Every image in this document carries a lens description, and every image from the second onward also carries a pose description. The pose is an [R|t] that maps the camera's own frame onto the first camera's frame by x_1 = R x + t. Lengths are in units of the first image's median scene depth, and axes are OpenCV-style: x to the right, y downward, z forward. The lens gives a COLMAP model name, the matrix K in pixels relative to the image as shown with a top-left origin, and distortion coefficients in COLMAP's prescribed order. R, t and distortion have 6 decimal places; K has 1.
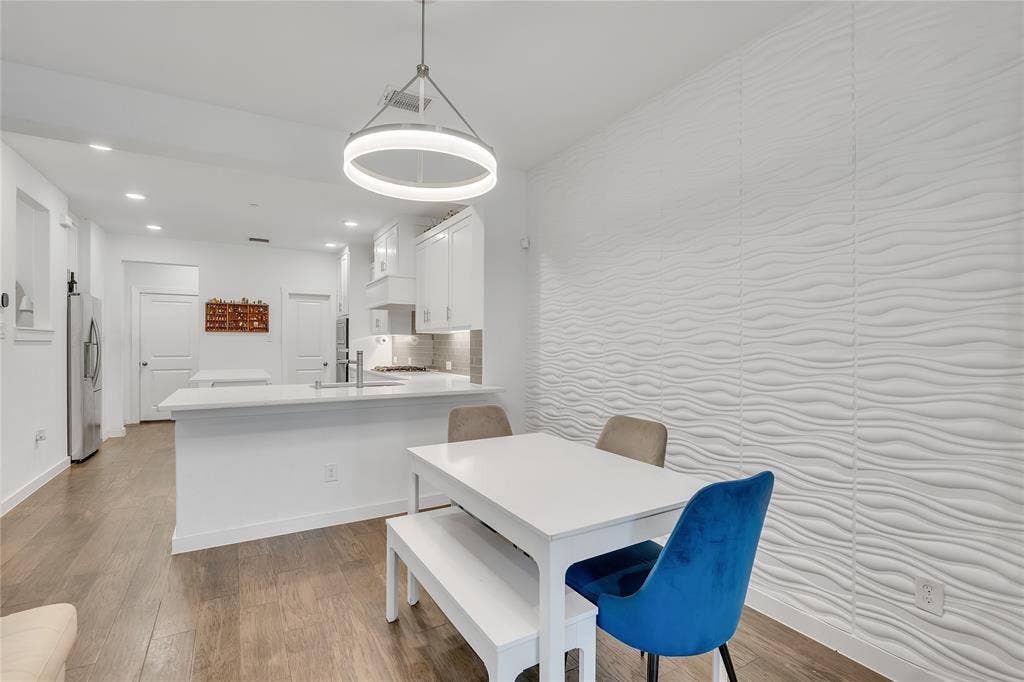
lens RADIAL K [[475.5, 0, 516.3], [0, 475.5, 343.5], [0, 0, 1]] dist [-0.010160, -0.005280]
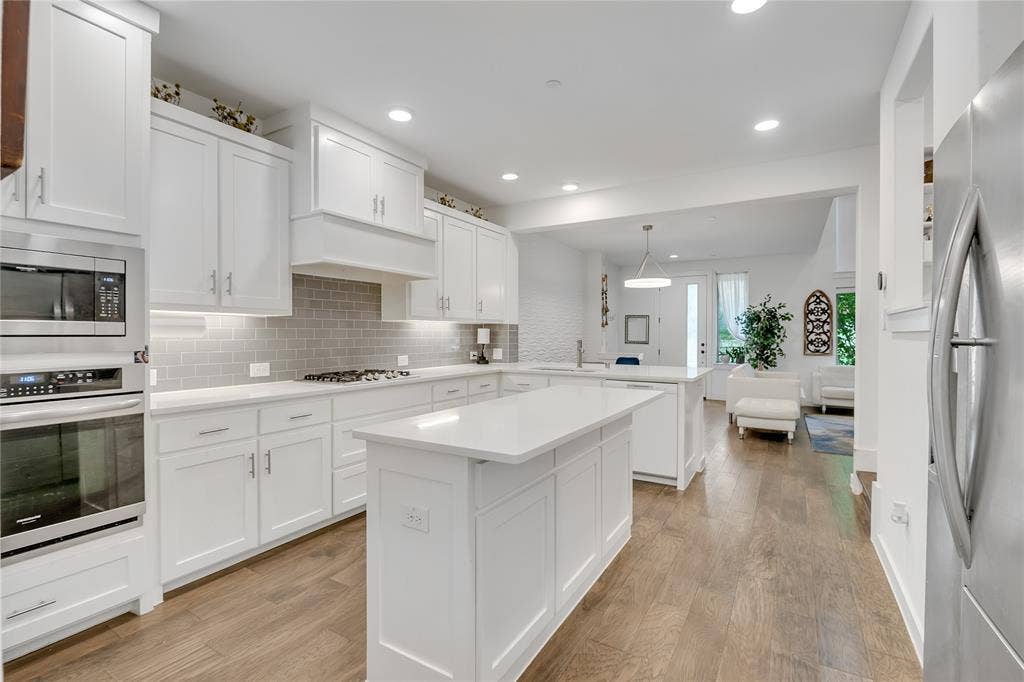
lens RADIAL K [[475.5, 0, 512.4], [0, 475.5, 331.0], [0, 0, 1]] dist [-0.010160, -0.005280]
pose [[-0.486338, 0.001616, 0.873769, -1.175204], [-0.002769, 0.999990, -0.003391, -0.002866], [-0.873766, -0.004068, -0.486329, 1.518744]]
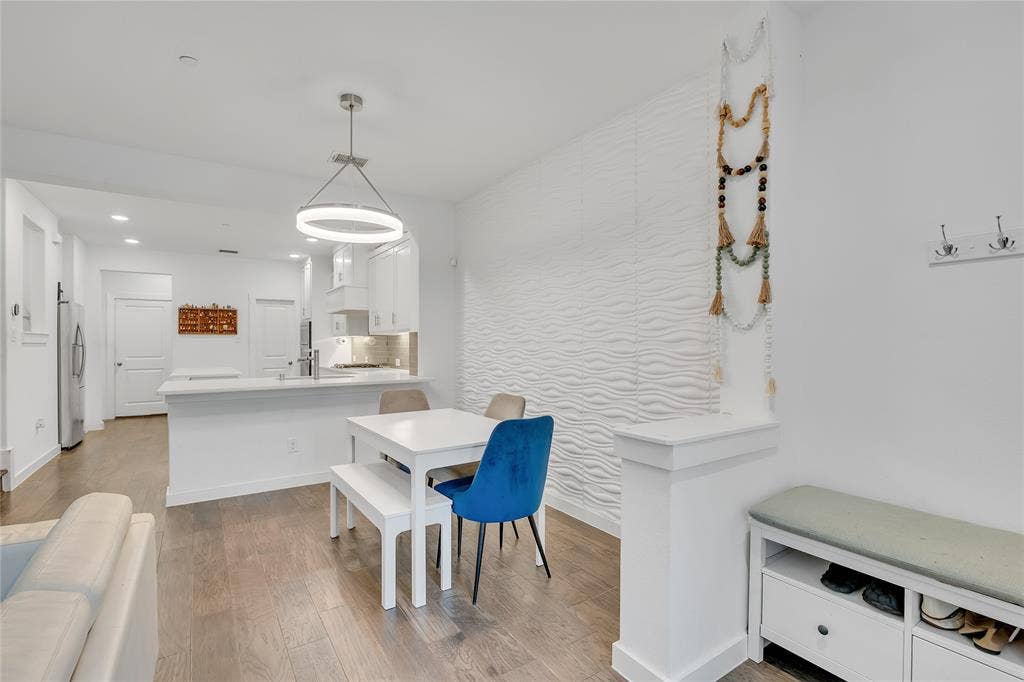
lens RADIAL K [[475.5, 0, 517.3], [0, 475.5, 342.1], [0, 0, 1]] dist [-0.010160, -0.005280]
pose [[0.998207, -0.005504, 0.059601, 0.101013], [0.005691, 0.999979, -0.002981, 0.002074], [-0.059584, 0.003315, 0.998218, -0.225769]]
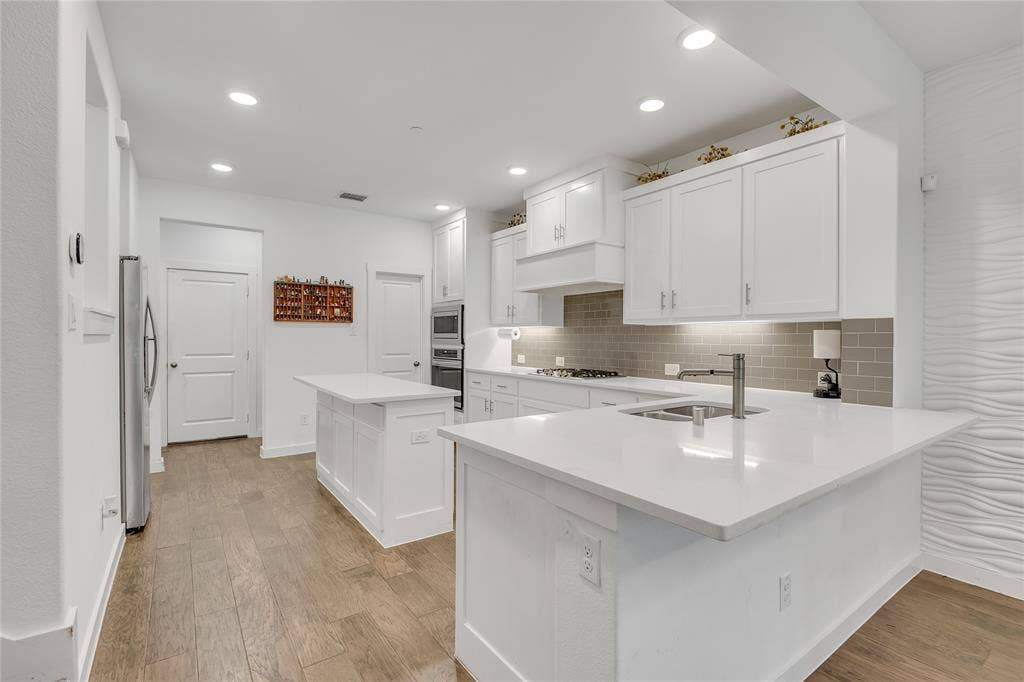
lens RADIAL K [[475.5, 0, 516.3], [0, 475.5, 338.9], [0, 0, 1]] dist [-0.010160, -0.005280]
pose [[0.996505, 0.000655, 0.083532, -0.542174], [-0.001071, 0.999987, 0.004935, -0.003784], [-0.083528, -0.005007, 0.996493, 0.380629]]
